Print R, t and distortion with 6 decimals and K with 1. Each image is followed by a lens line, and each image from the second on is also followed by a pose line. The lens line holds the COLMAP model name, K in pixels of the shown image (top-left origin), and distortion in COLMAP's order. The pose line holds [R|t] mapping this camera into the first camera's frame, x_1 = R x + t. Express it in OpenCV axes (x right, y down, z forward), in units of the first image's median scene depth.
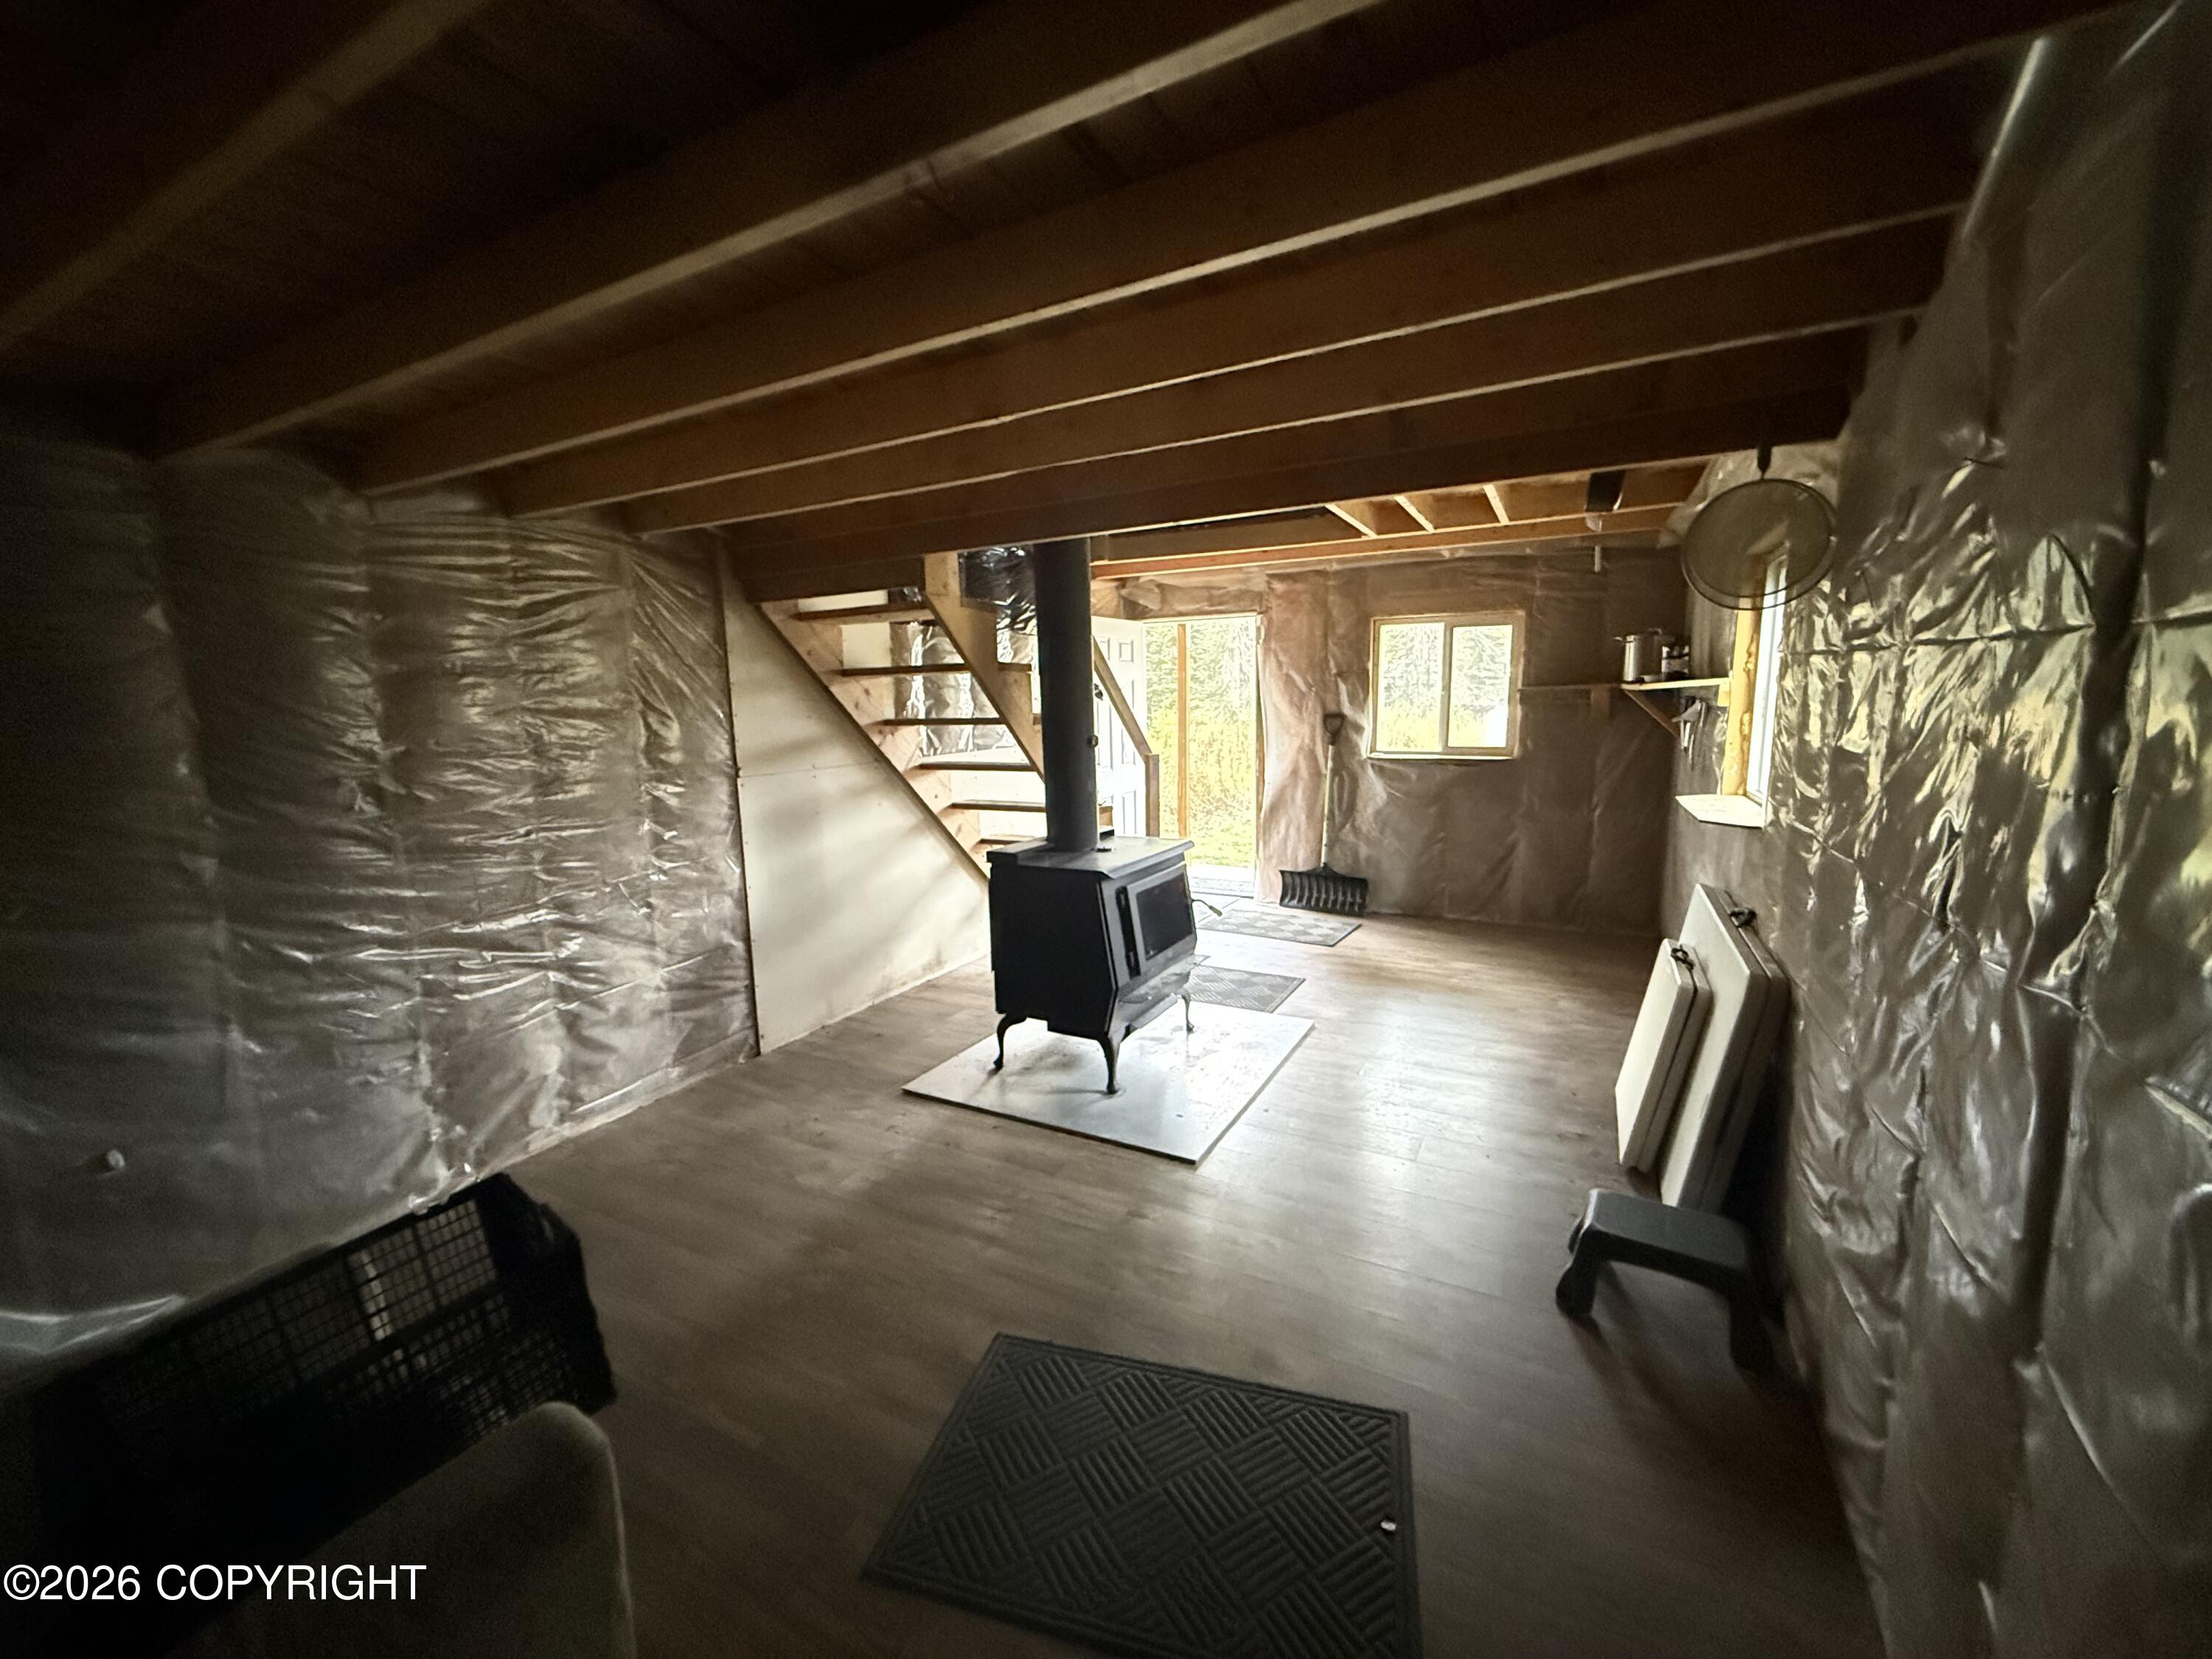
lens RADIAL K [[875.0, 0, 1102.7], [0, 875.0, 830.5], [0, 0, 1]] dist [-0.000955, 0.000215]
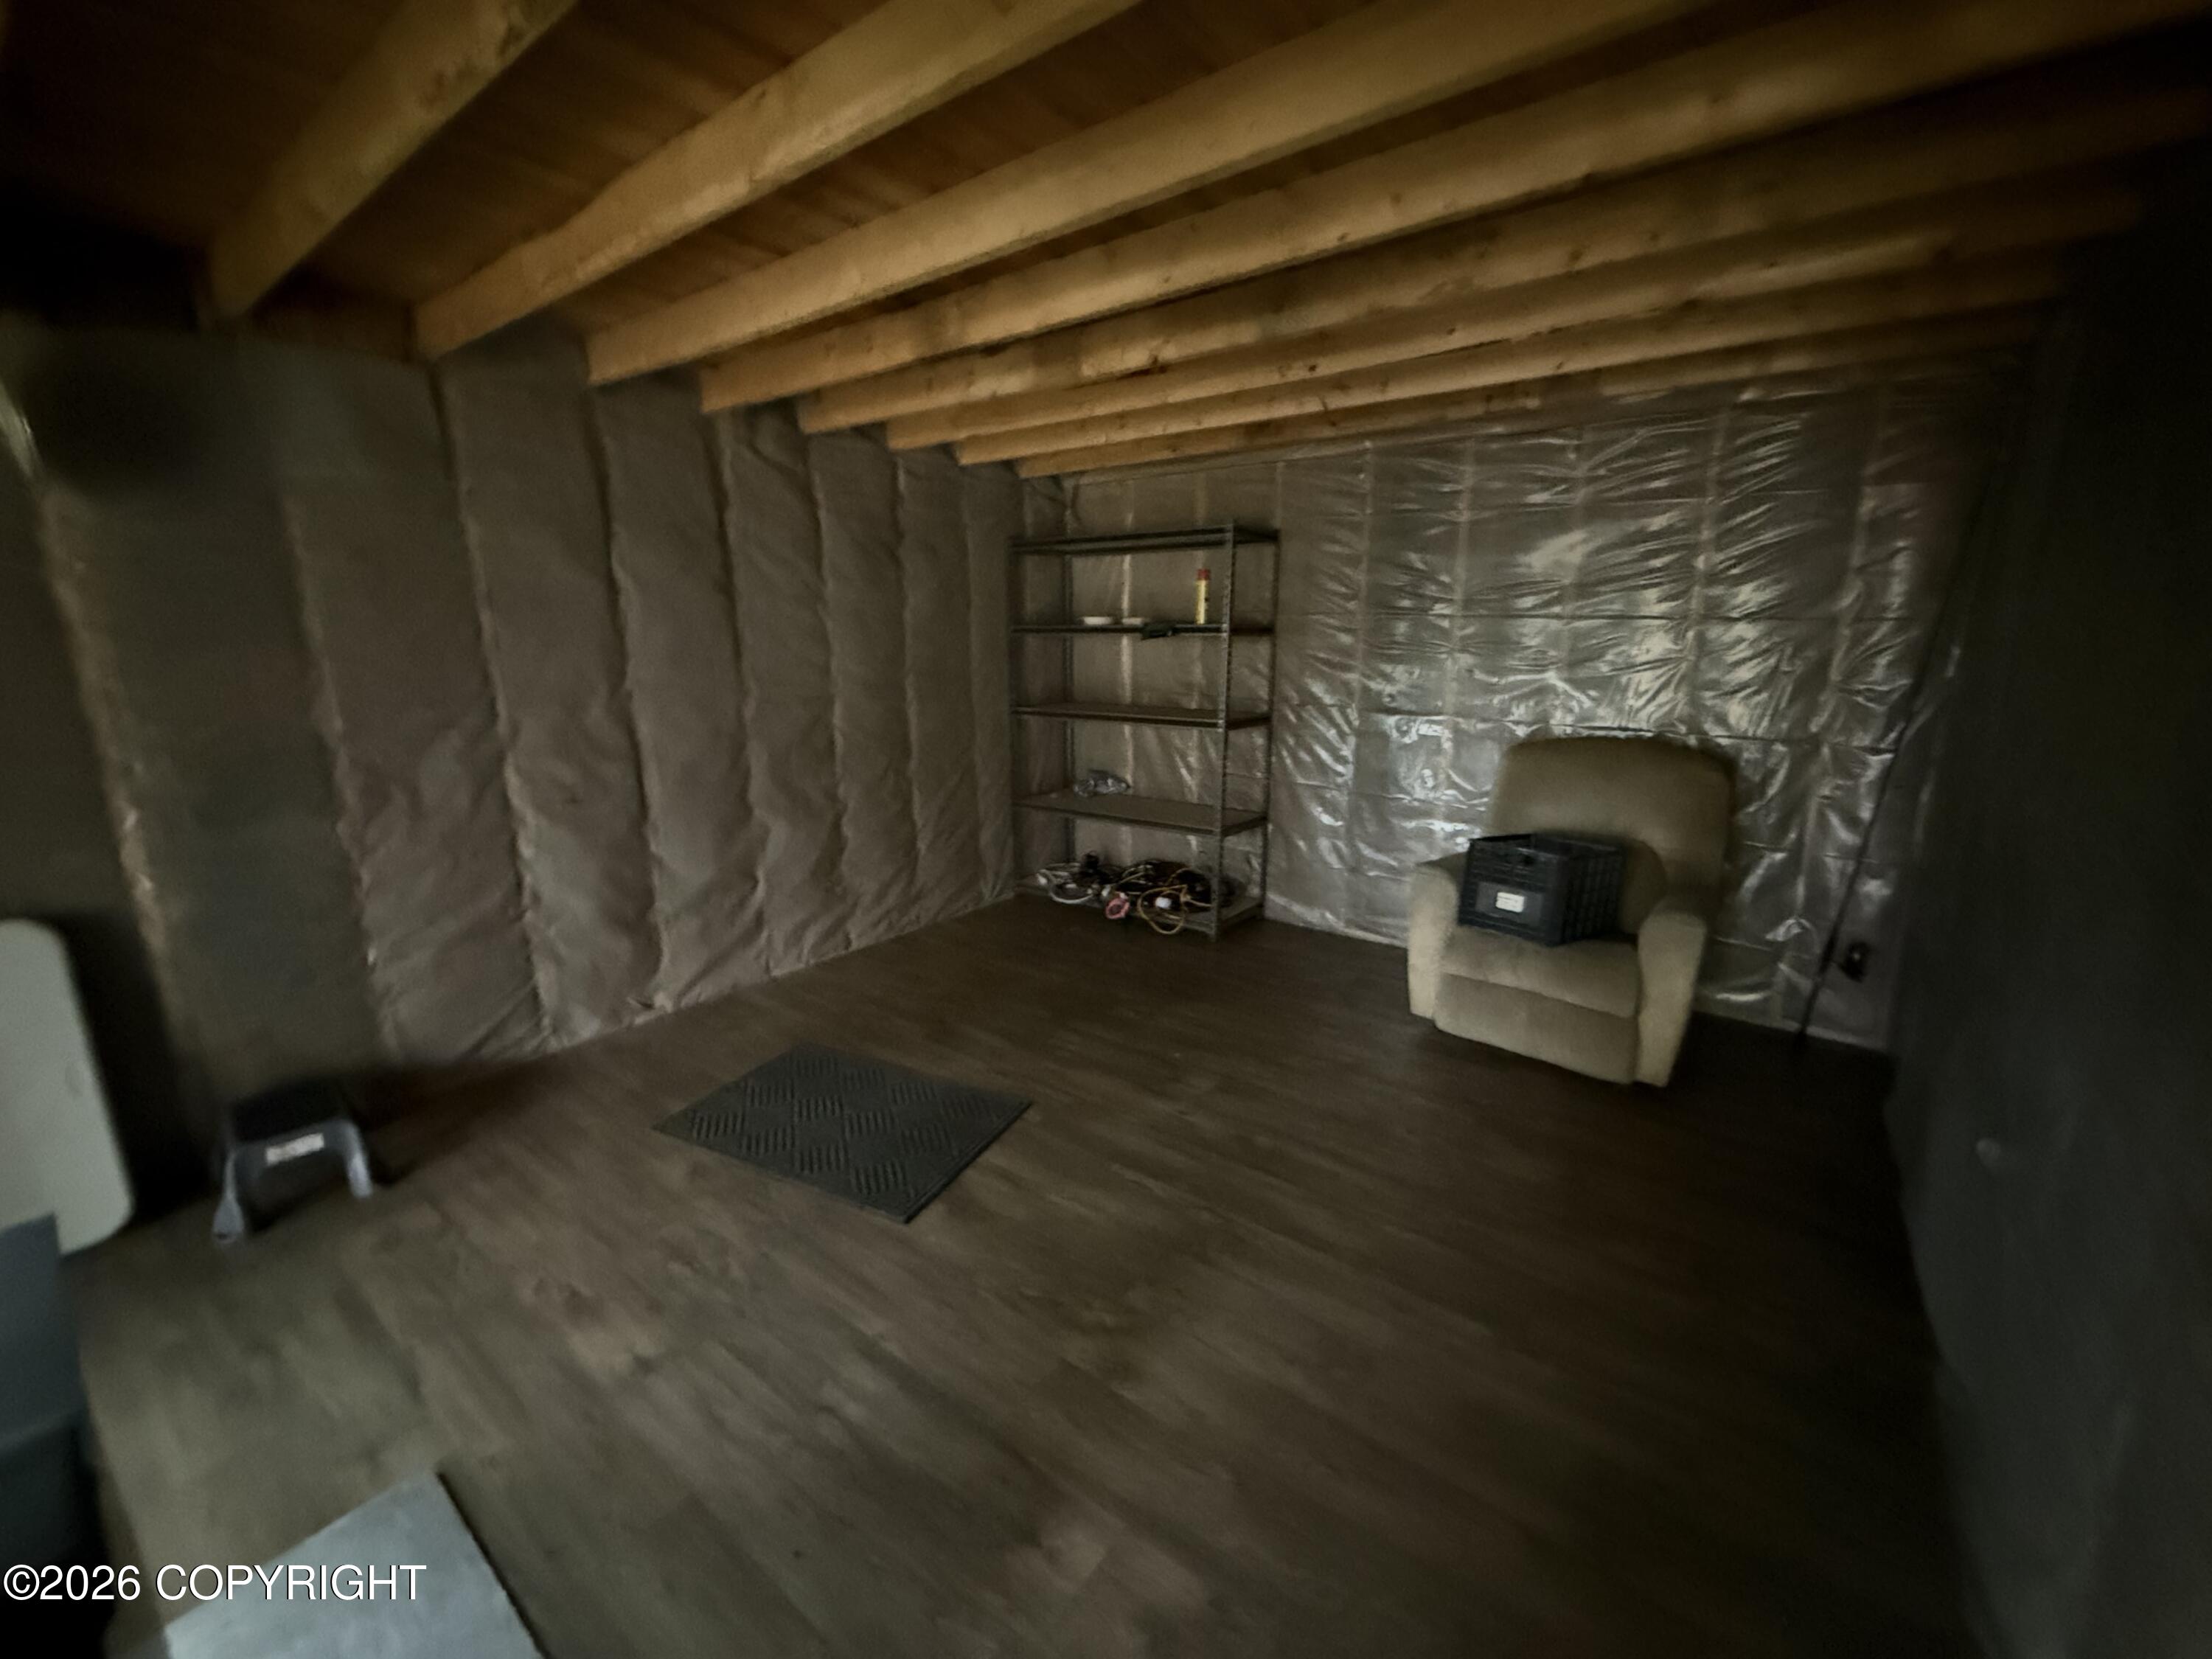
lens RADIAL K [[875.0, 0, 1102.5], [0, 875.0, 822.0], [0, 0, 1]] dist [-0.000955, 0.000215]
pose [[-0.988412, -0.004485, 0.151728, -0.329103], [0.048822, 0.937058, 0.345743, -0.125821], [-0.143729, 0.349144, -0.925981, 1.161008]]
